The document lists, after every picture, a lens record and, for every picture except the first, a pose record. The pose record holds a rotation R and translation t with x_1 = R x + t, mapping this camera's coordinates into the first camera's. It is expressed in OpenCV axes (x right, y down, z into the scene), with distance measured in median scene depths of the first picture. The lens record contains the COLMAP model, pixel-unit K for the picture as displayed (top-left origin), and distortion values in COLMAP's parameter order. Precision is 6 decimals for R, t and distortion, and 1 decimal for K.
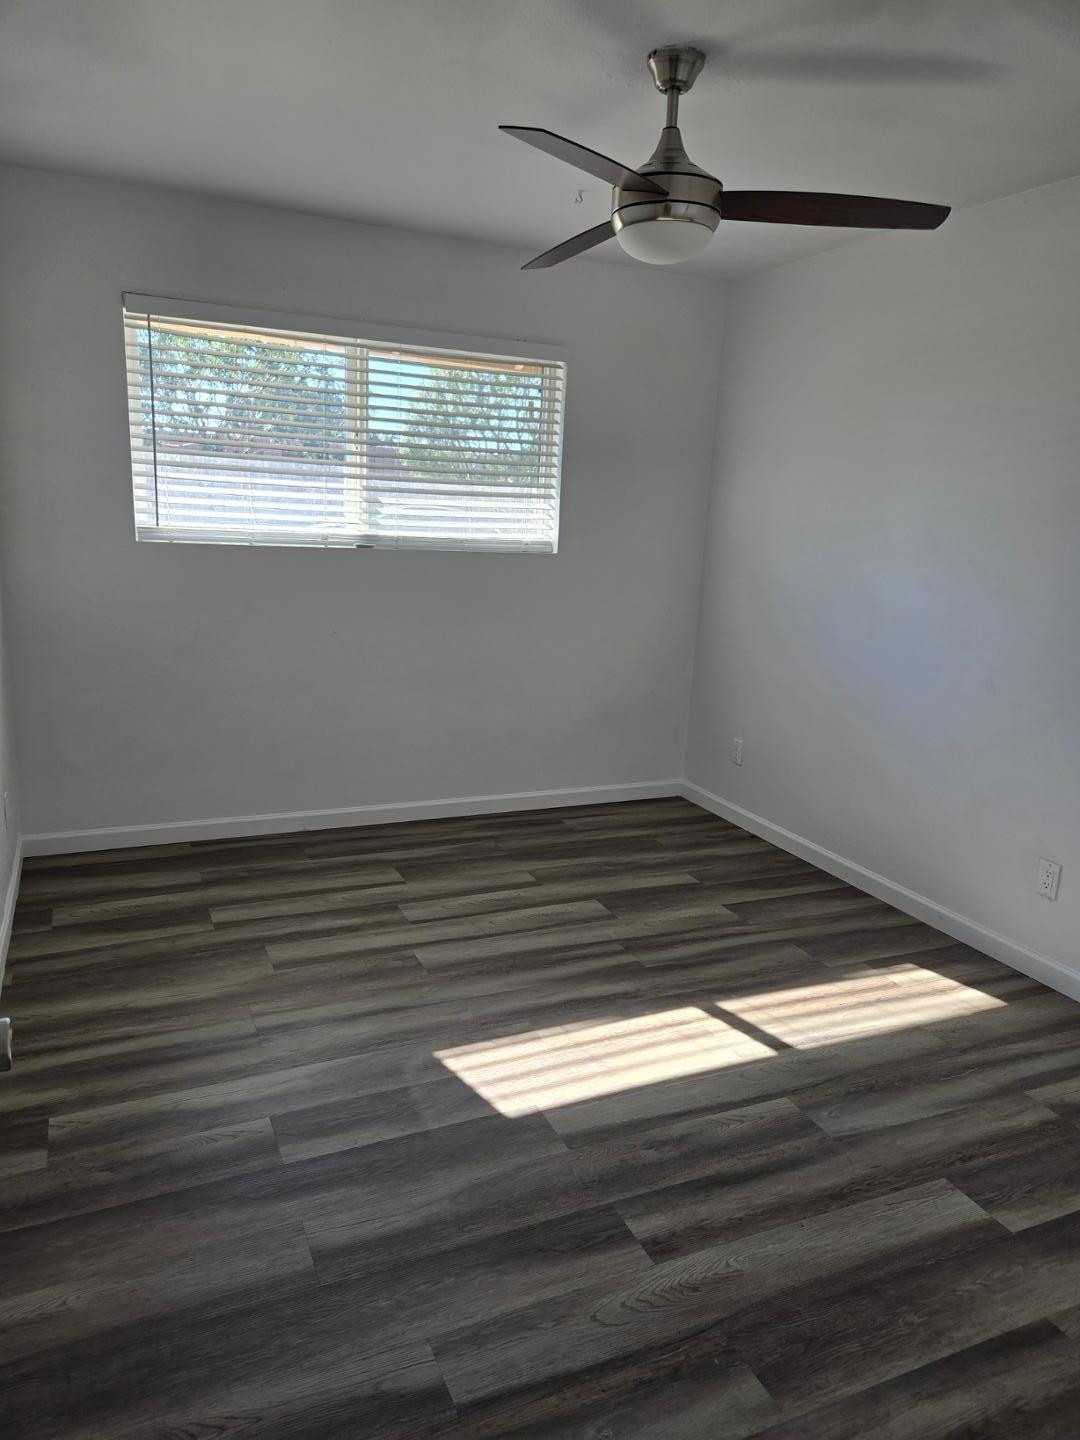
lens RADIAL K [[973.2, 0, 540.0], [0, 973.2, 720.0], [0, 0, 1]] dist [0.019658, 0.000196]
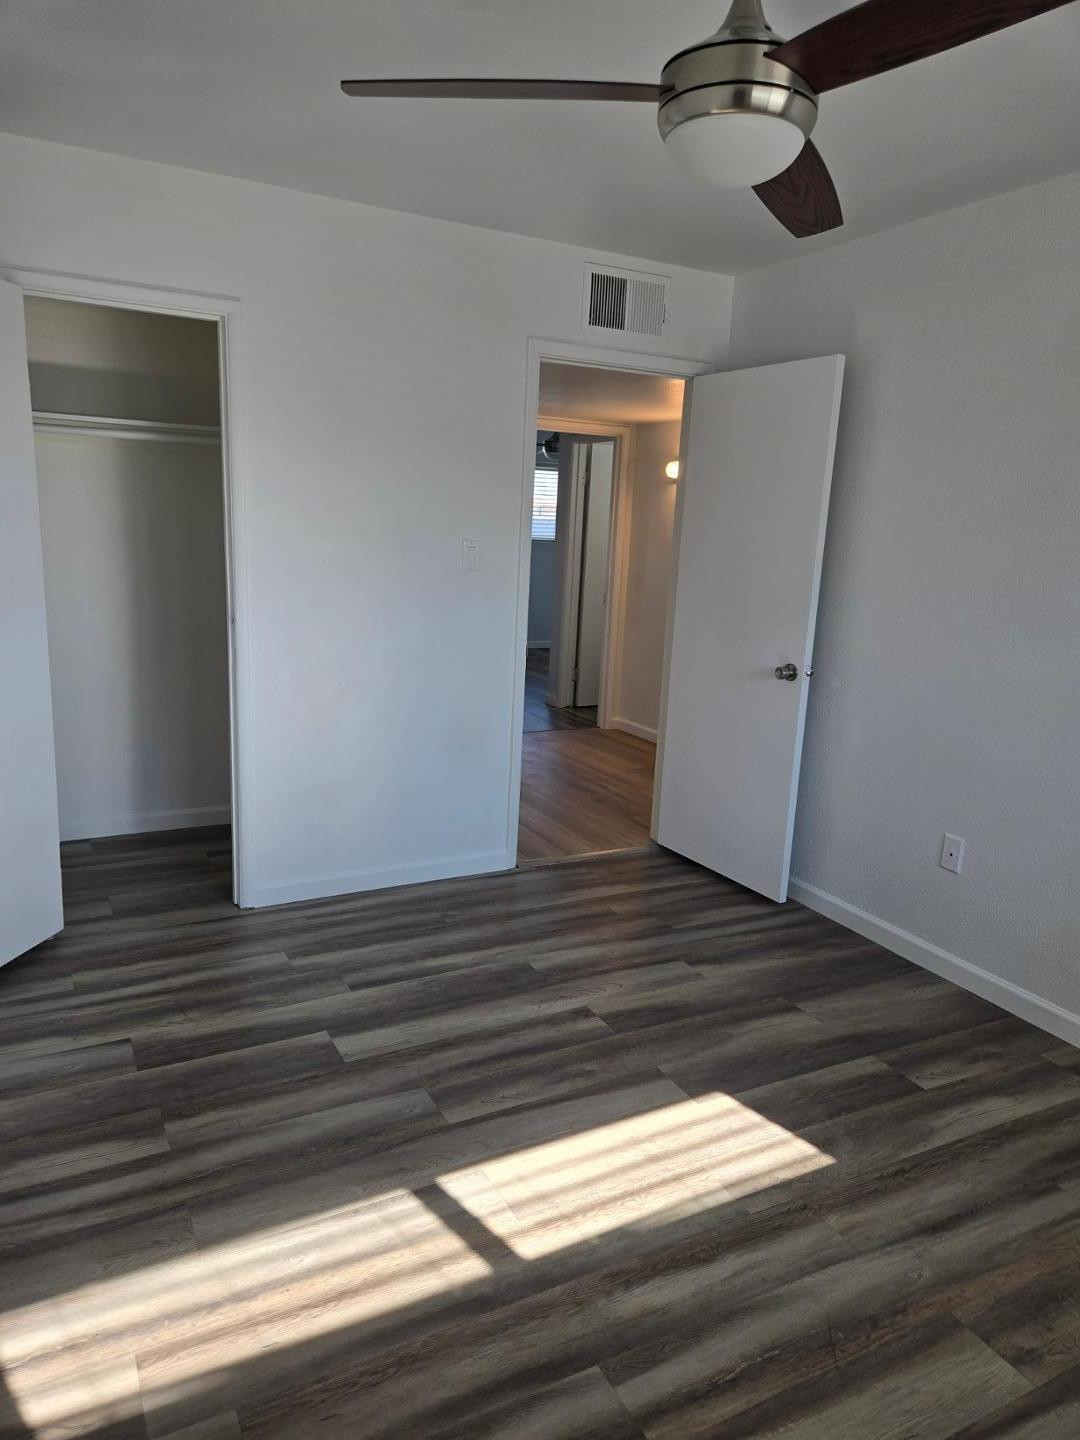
lens RADIAL K [[973.2, 0, 540.0], [0, 973.2, 720.0], [0, 0, 1]] dist [0.019658, 0.000196]
pose [[-0.994504, -0.067615, -0.079938, 0.257364], [-0.094439, 0.908940, 0.406089, -0.361256], [0.045201, 0.411407, -0.910330, 1.654866]]
